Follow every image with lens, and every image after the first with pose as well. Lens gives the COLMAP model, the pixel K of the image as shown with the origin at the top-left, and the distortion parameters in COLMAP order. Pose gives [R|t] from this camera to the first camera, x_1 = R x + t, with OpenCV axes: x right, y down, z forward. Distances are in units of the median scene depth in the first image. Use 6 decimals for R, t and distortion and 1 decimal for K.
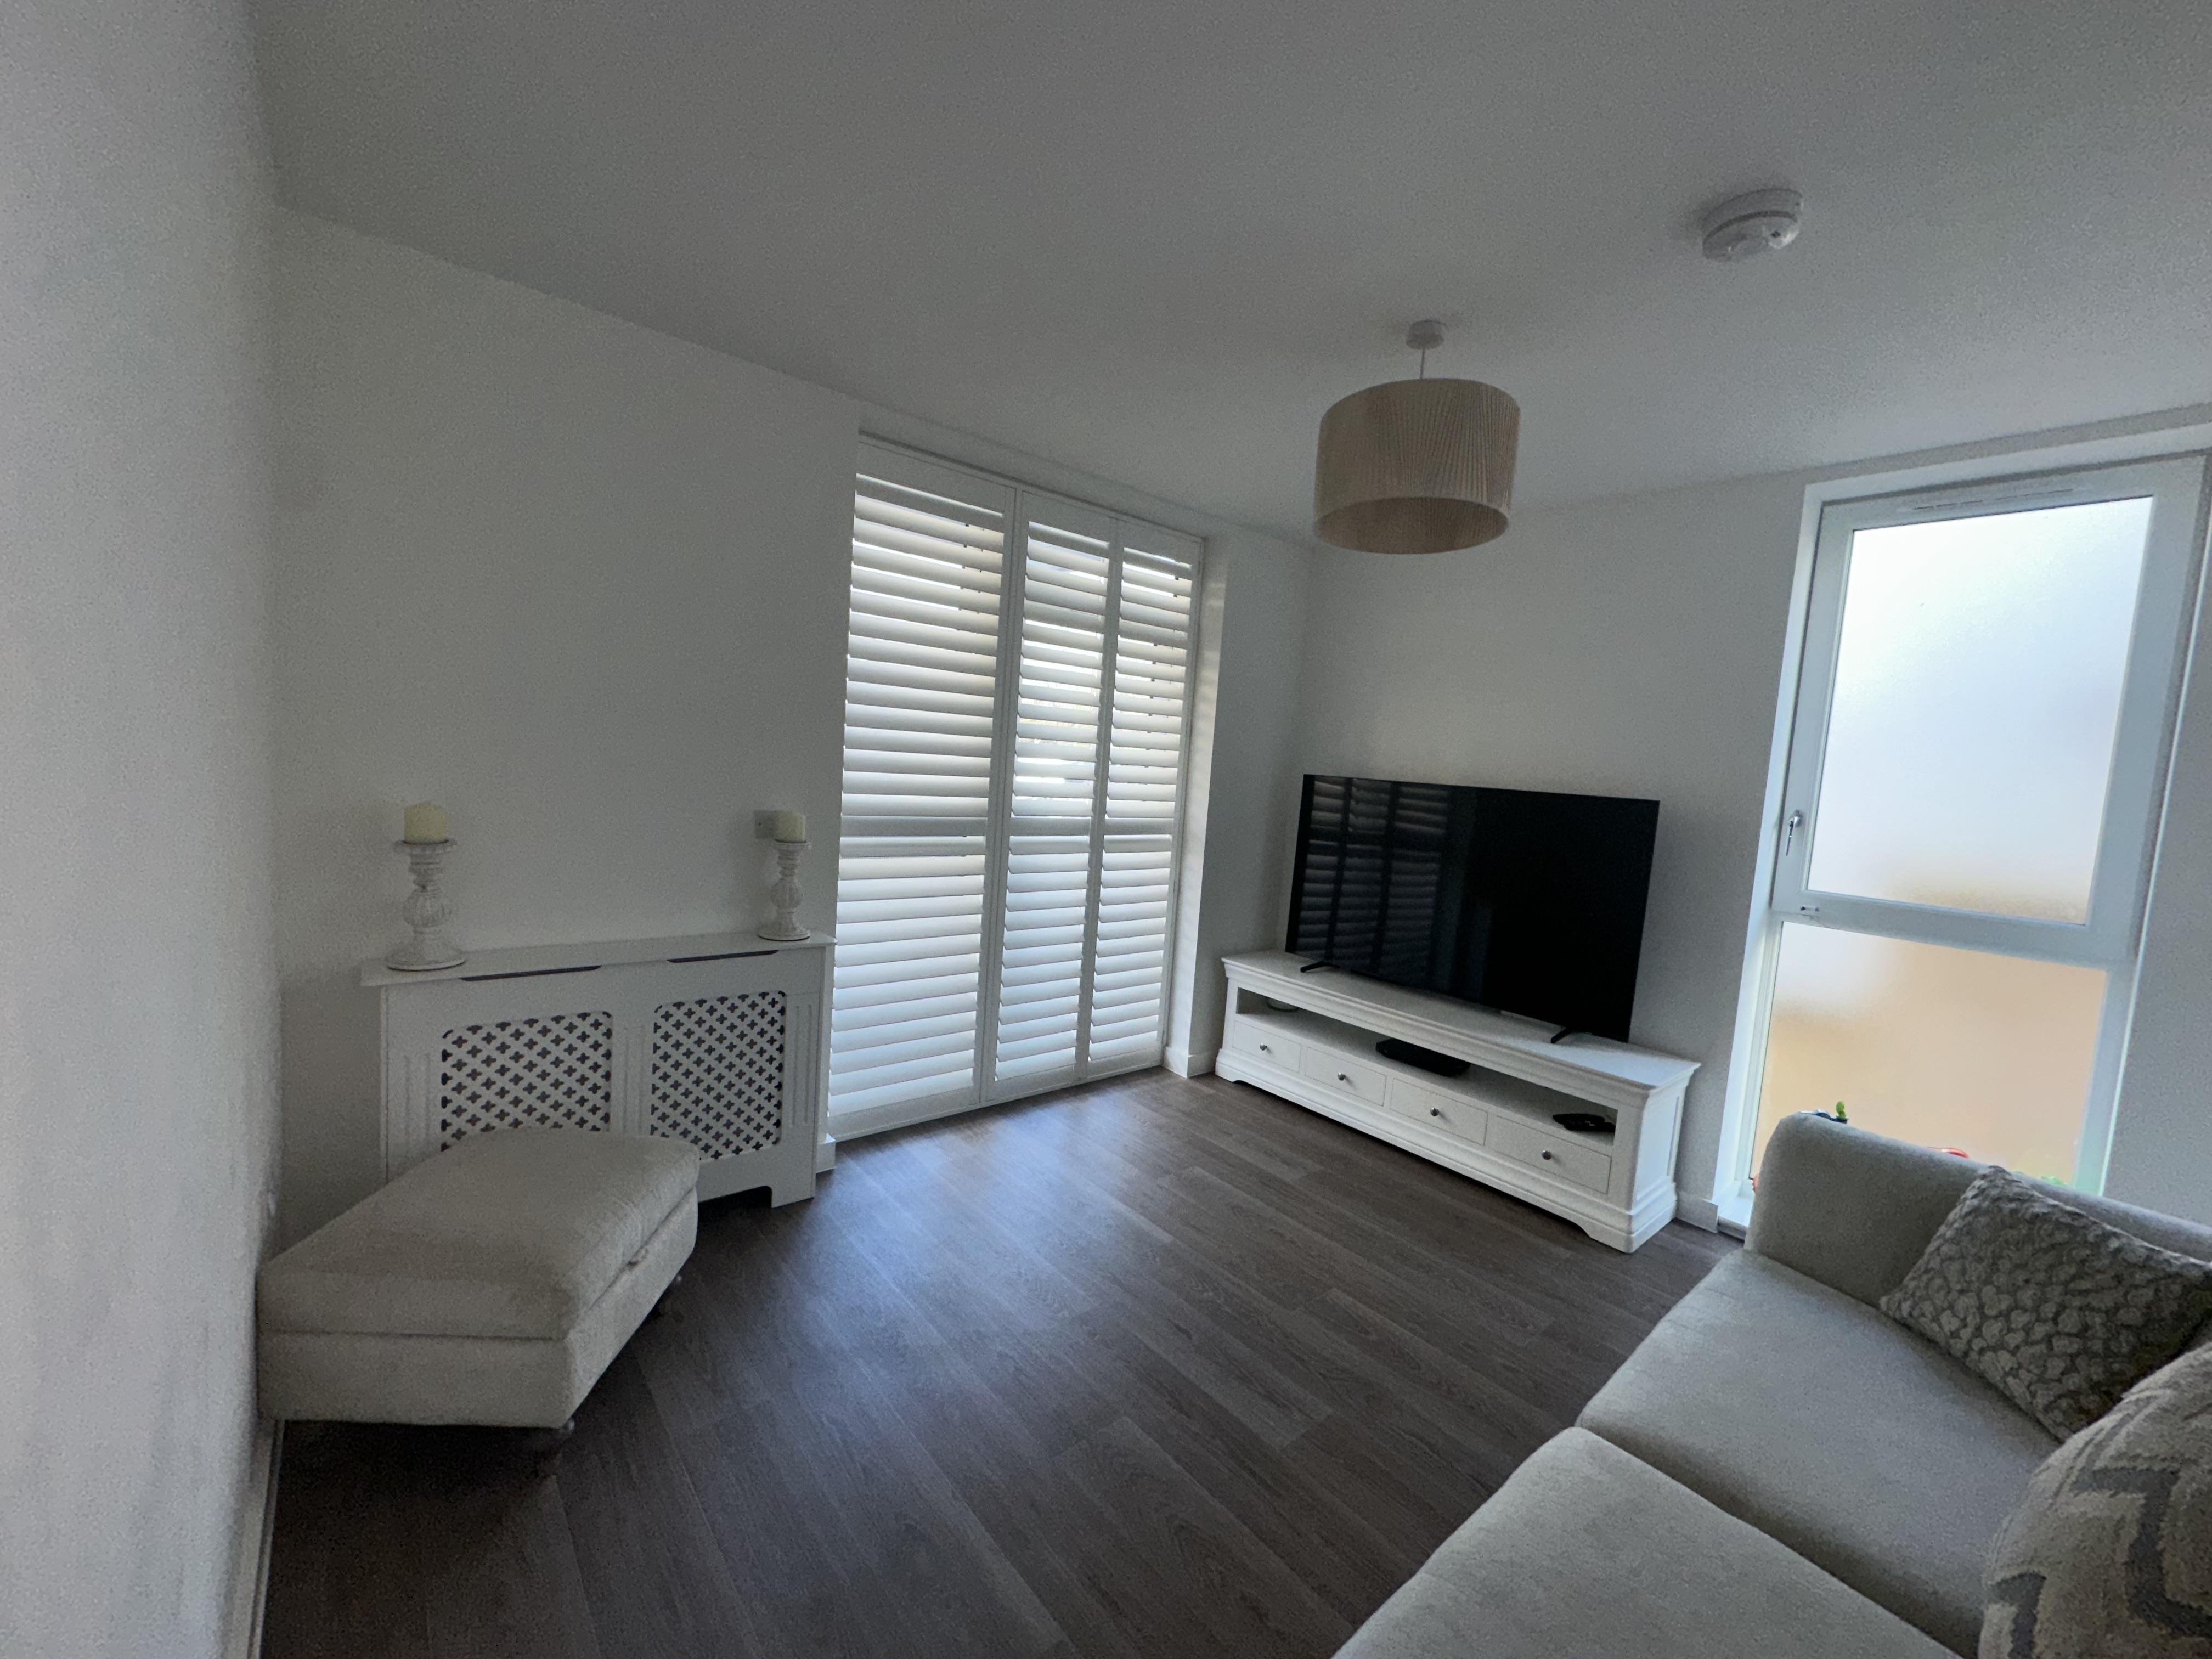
lens RADIAL K [[878.4, 0, 1102.5], [0, 878.4, 830.1], [0, 0, 1]] dist [-0.000527, -0.000046]
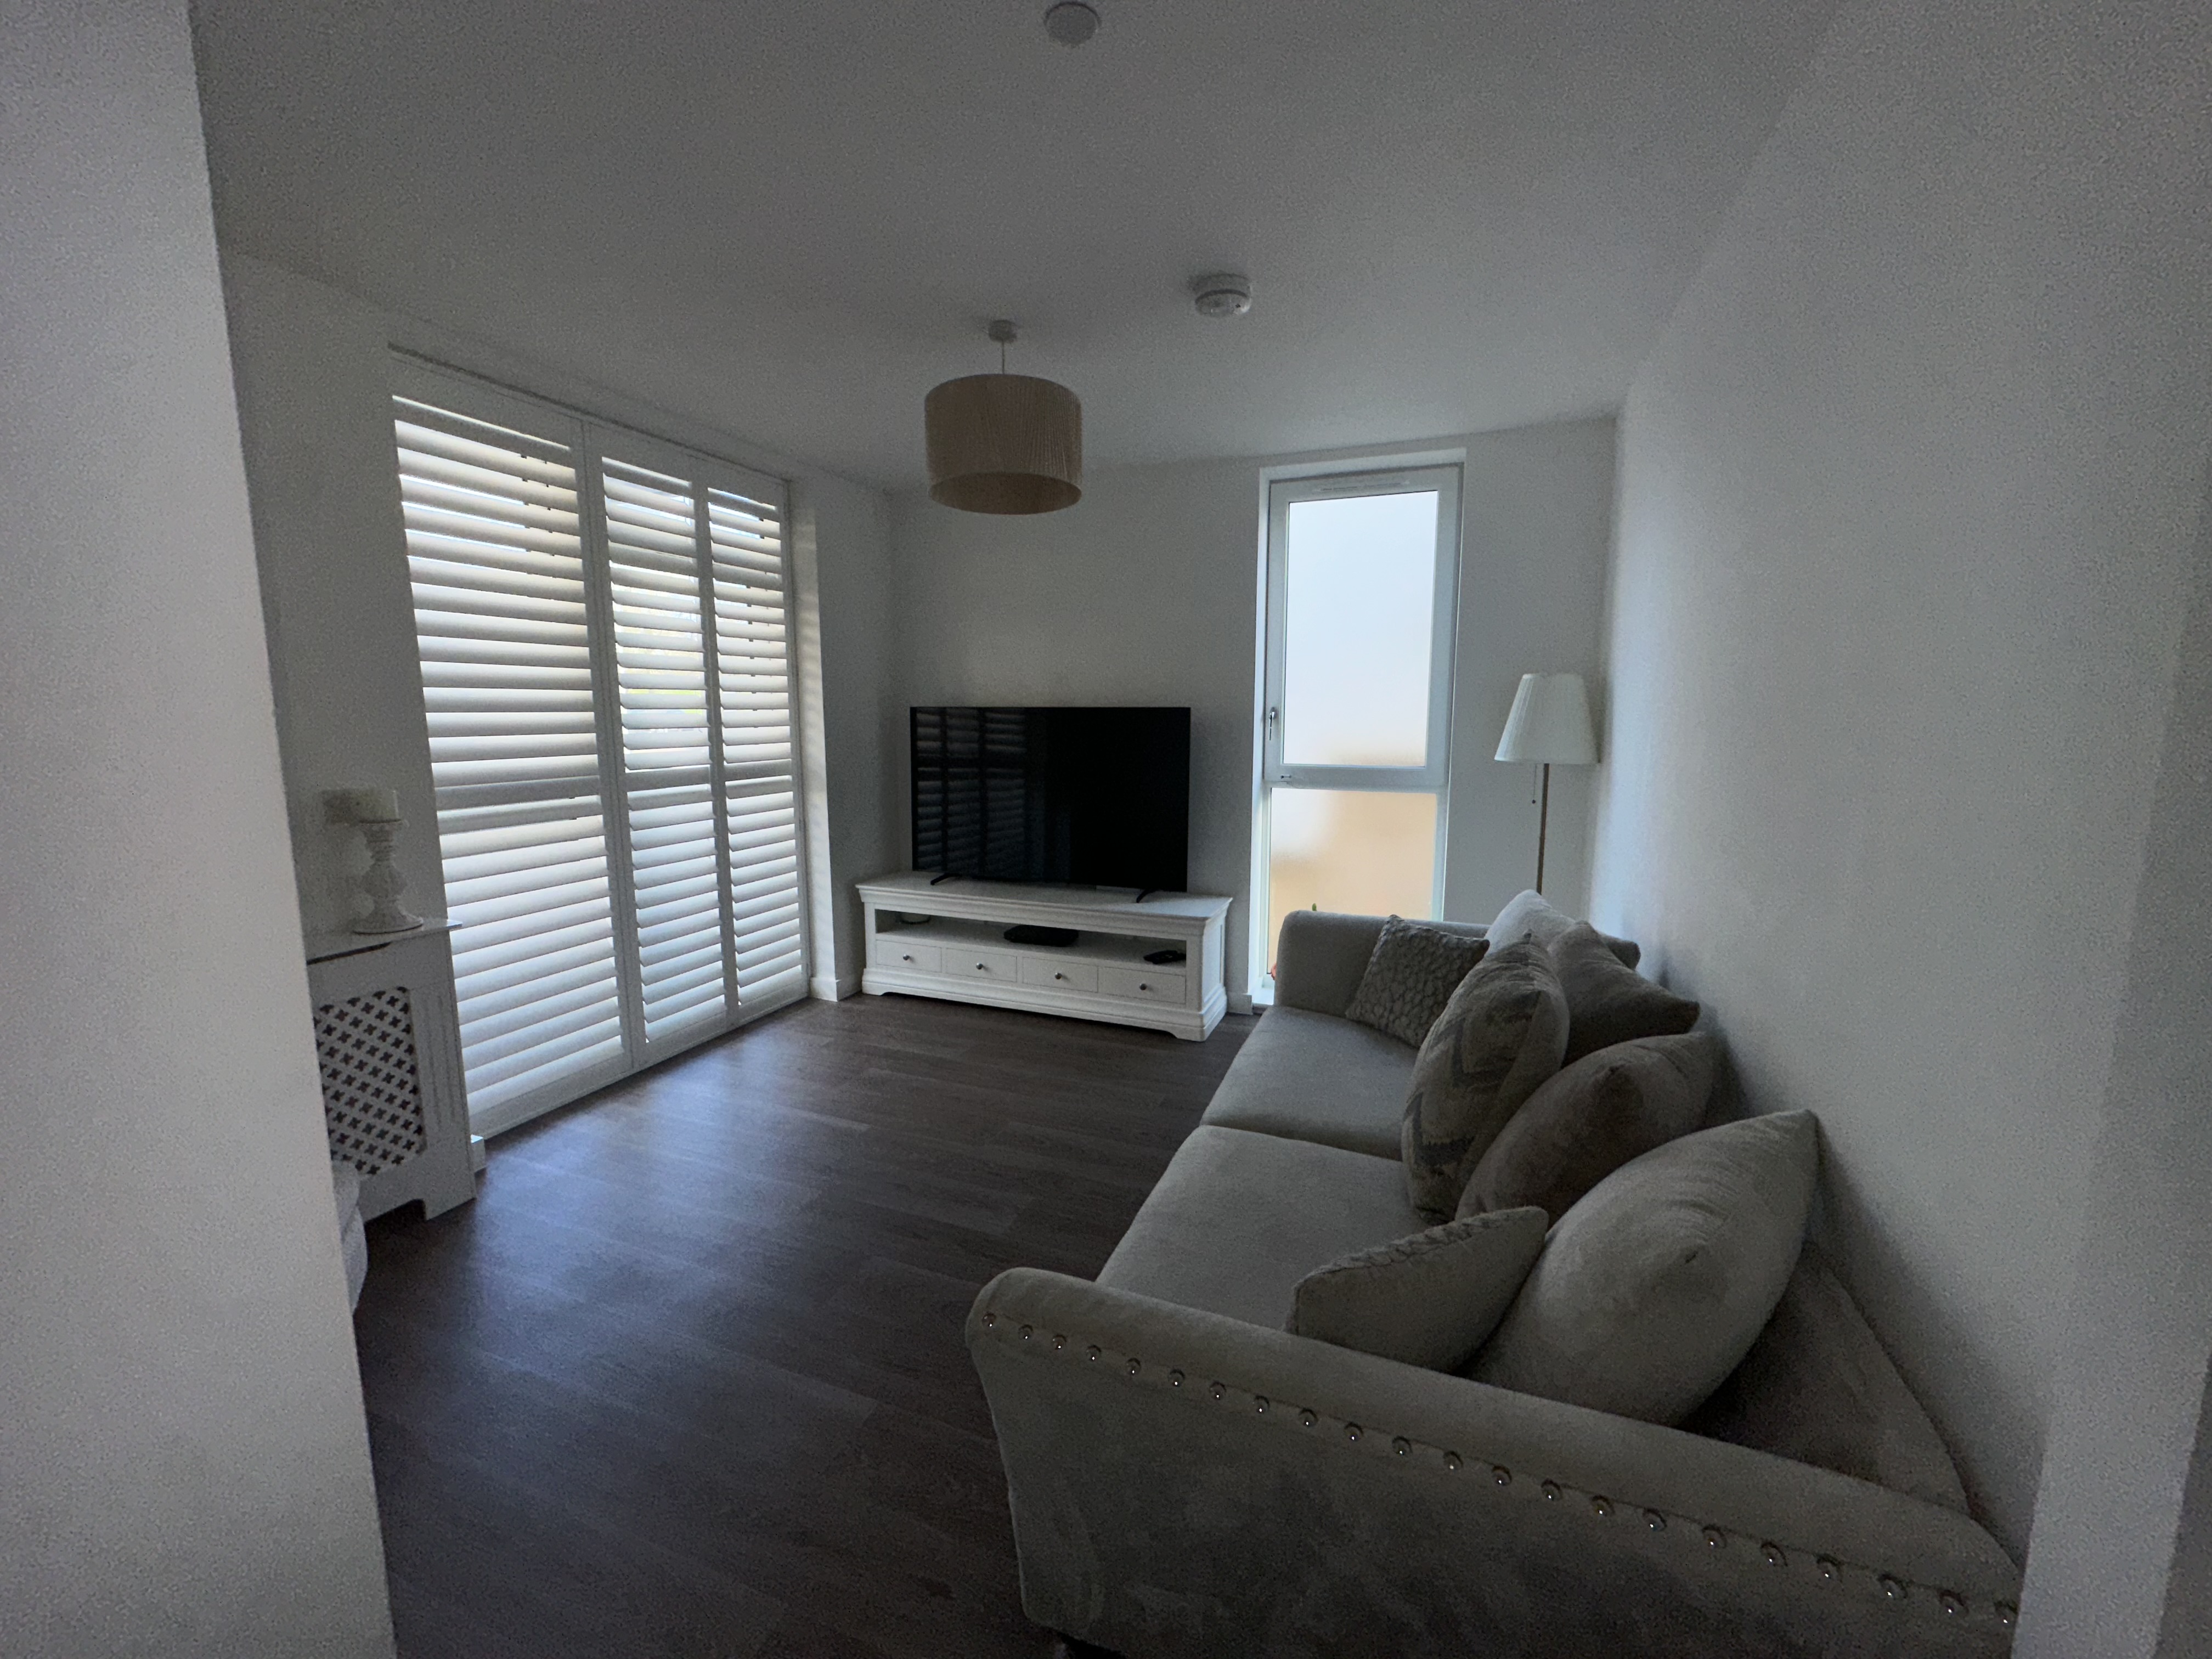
lens RADIAL K [[878.4, 0, 1102.5], [0, 878.4, 830.1], [0, 0, 1]] dist [-0.000527, -0.000046]
pose [[0.878670, -0.133733, 0.458317, -0.096322], [0.099871, 0.990215, 0.097467, 0.006232], [-0.466867, -0.039869, 0.883428, -0.096462]]
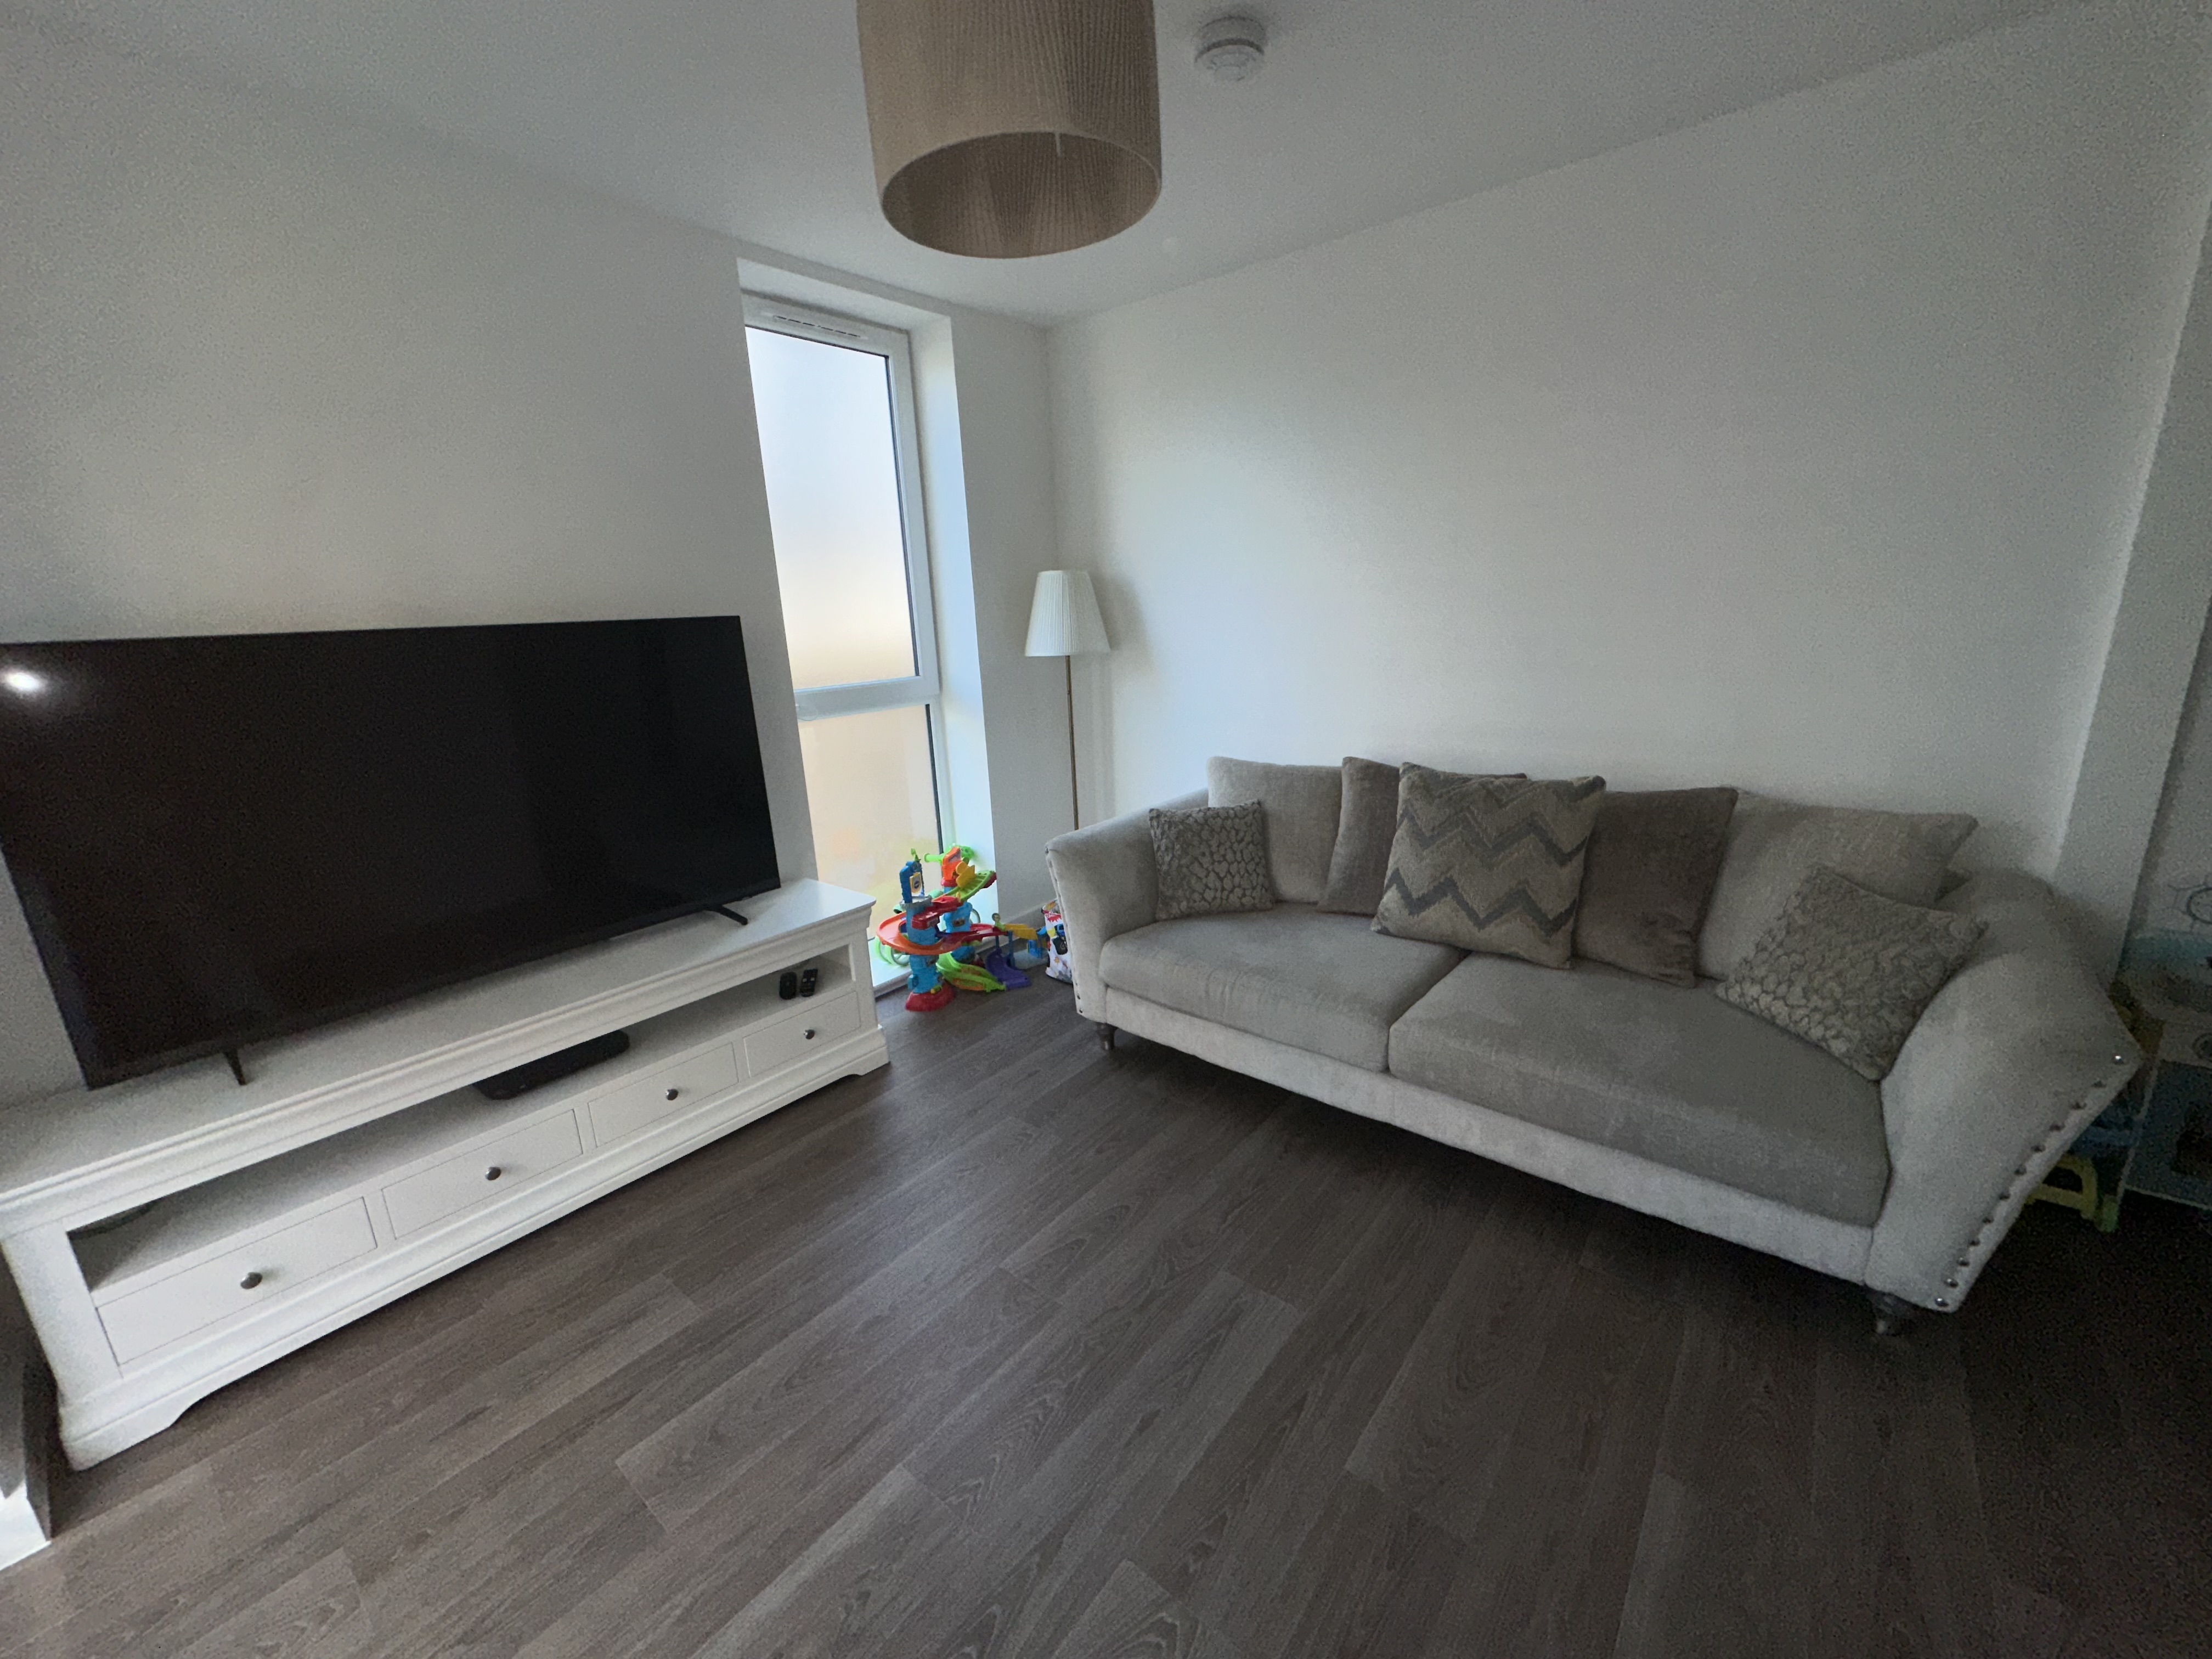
lens RADIAL K [[878.4, 0, 1102.5], [0, 878.4, 830.1], [0, 0, 1]] dist [-0.000527, -0.000046]
pose [[-0.184718, -0.305030, 0.934257, -0.269309], [0.112682, 0.937773, 0.328457, -0.069121], [-0.976310, 0.165946, -0.138852, 0.690156]]
